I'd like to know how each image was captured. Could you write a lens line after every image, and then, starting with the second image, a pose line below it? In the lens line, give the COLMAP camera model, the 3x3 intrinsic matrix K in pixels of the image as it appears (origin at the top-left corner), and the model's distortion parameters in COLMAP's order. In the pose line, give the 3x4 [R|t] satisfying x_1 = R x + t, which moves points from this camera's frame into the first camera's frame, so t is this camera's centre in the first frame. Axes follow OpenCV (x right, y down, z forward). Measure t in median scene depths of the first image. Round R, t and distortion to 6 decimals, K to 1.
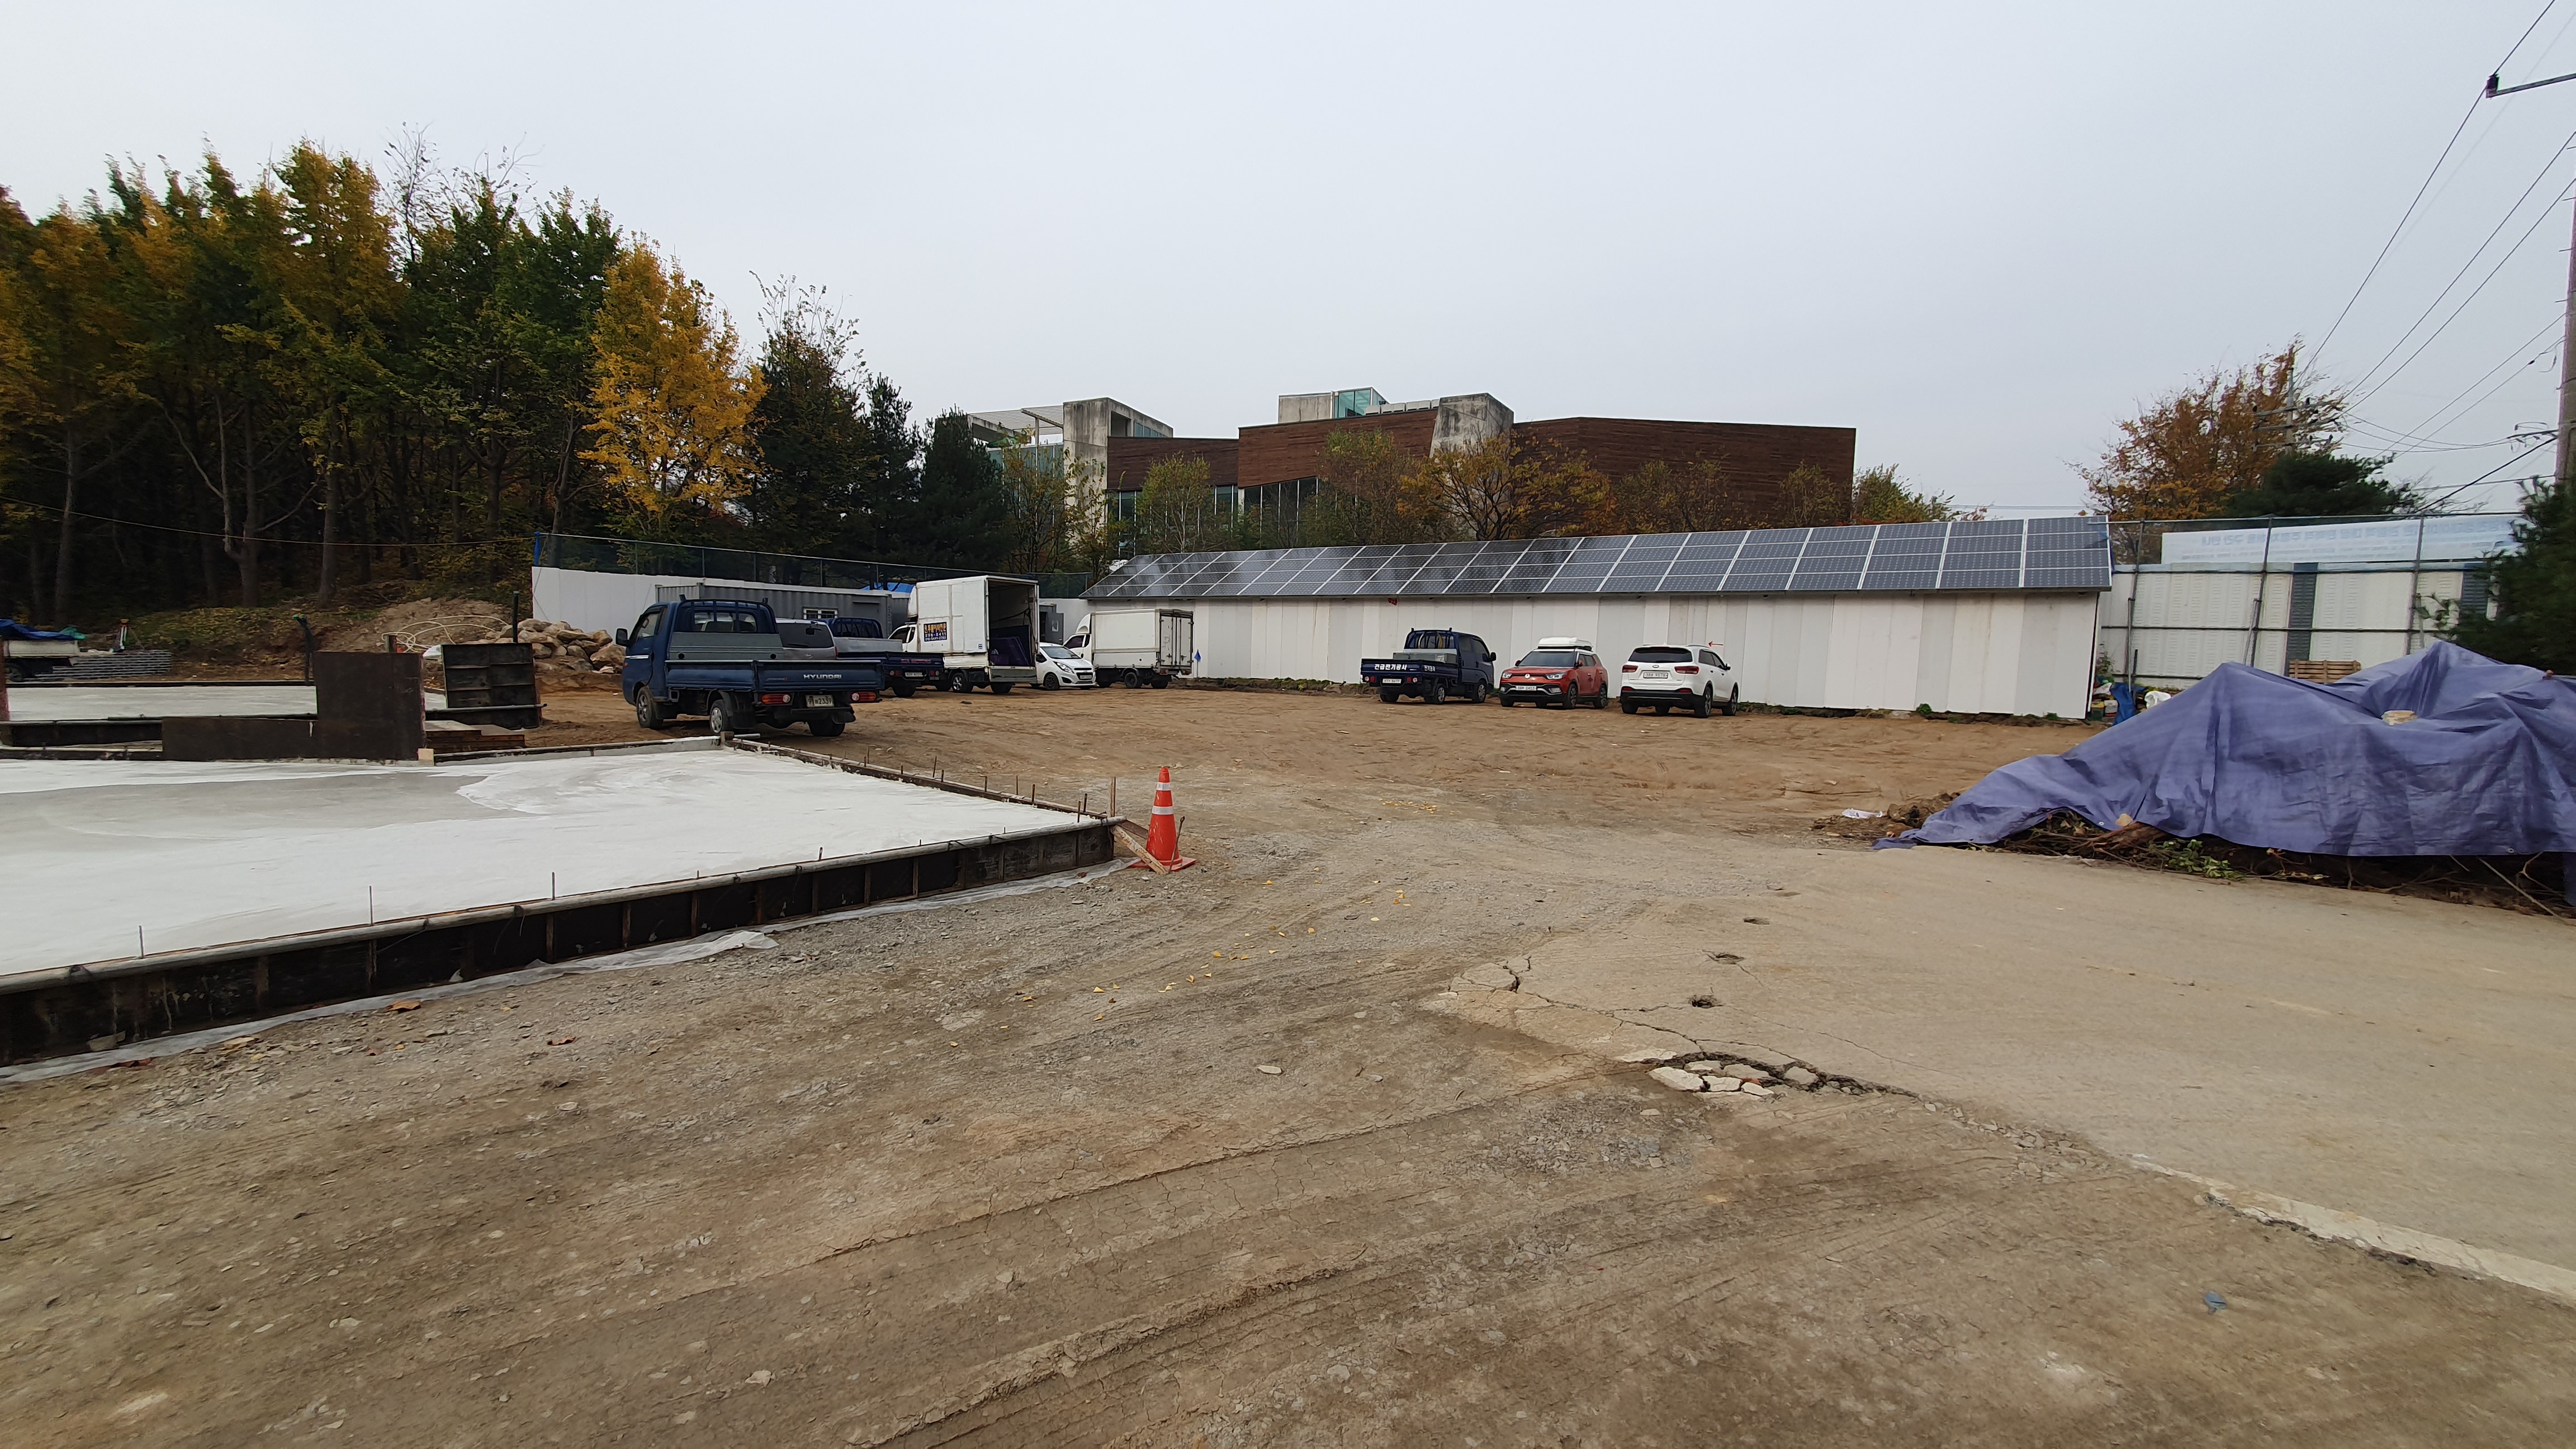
lens RADIAL K [[1016.4, 0, 1279.0], [0, 1016.4, 719.3], [0, 0, 1]] dist [0.004176, -0.000410]
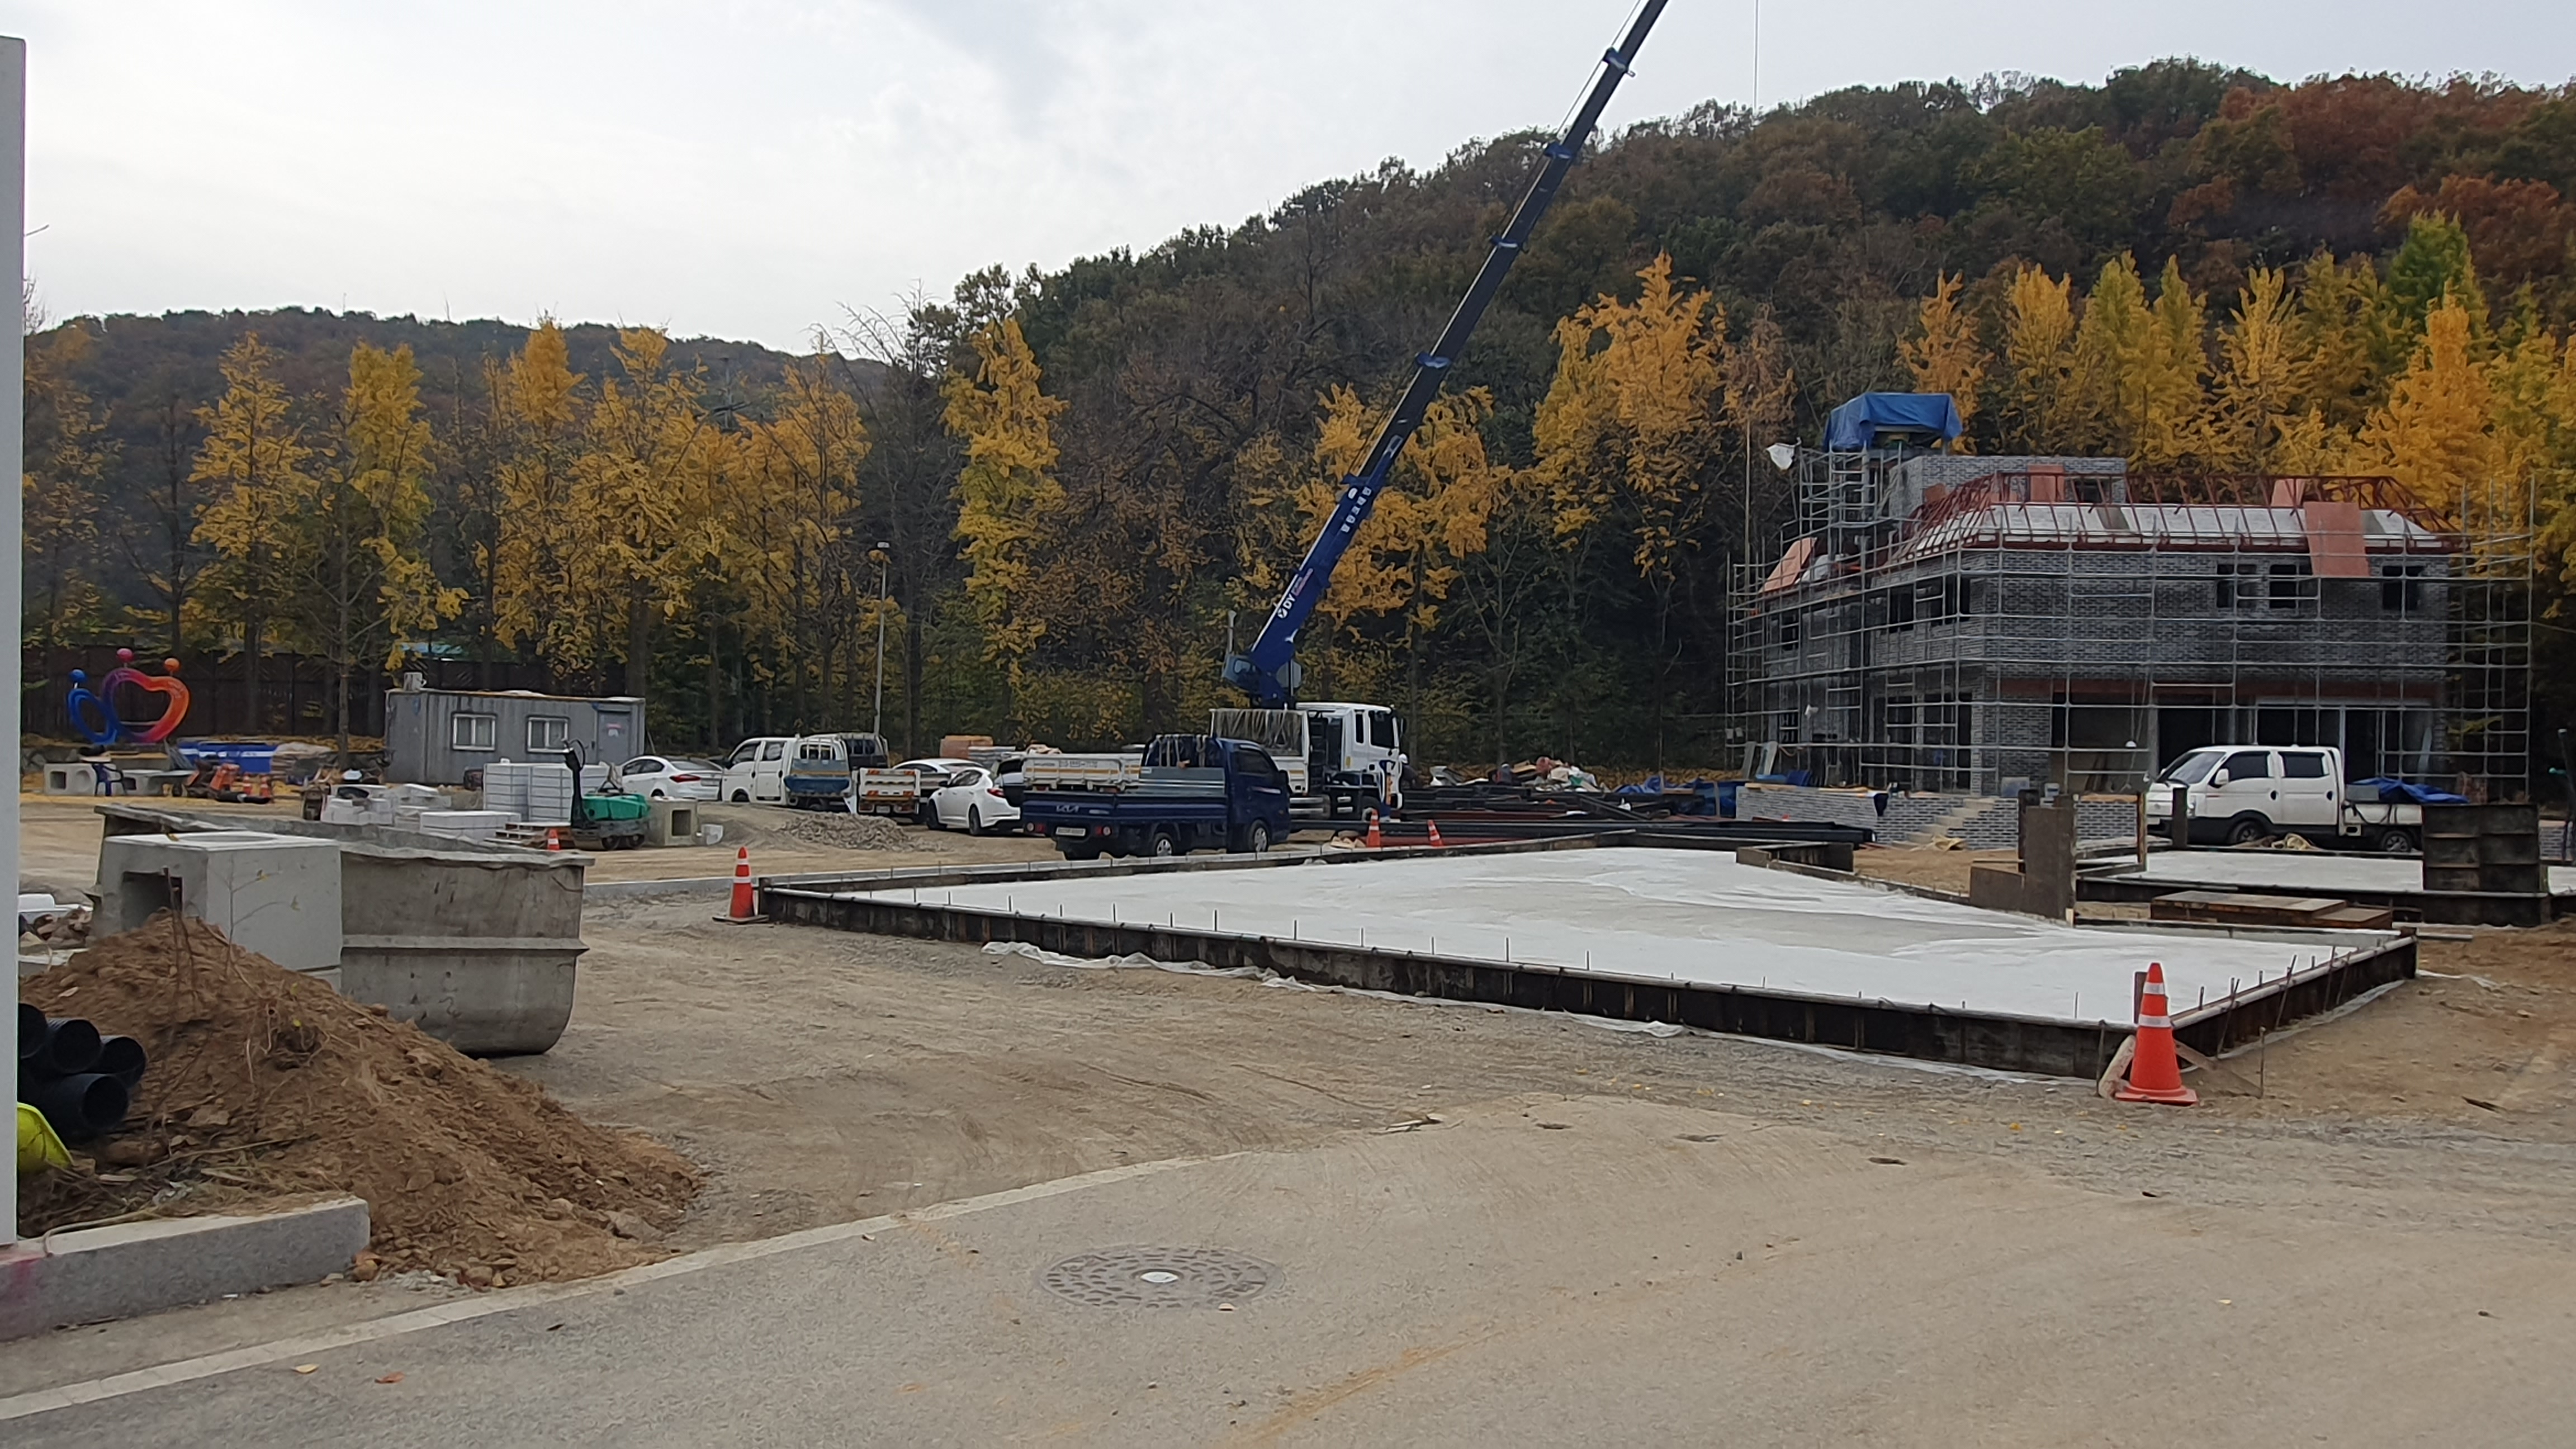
lens RADIAL K [[2234.6, 0, 1288.0], [0, 2234.6, 726.5], [0, 0, 1]] dist [-0.048287, -0.000431]
pose [[-0.068913, -0.035893, -0.996977, 0.455971], [-0.084118, 0.996003, -0.030044, -0.006212], [0.994070, 0.081794, -0.071657, 0.149205]]
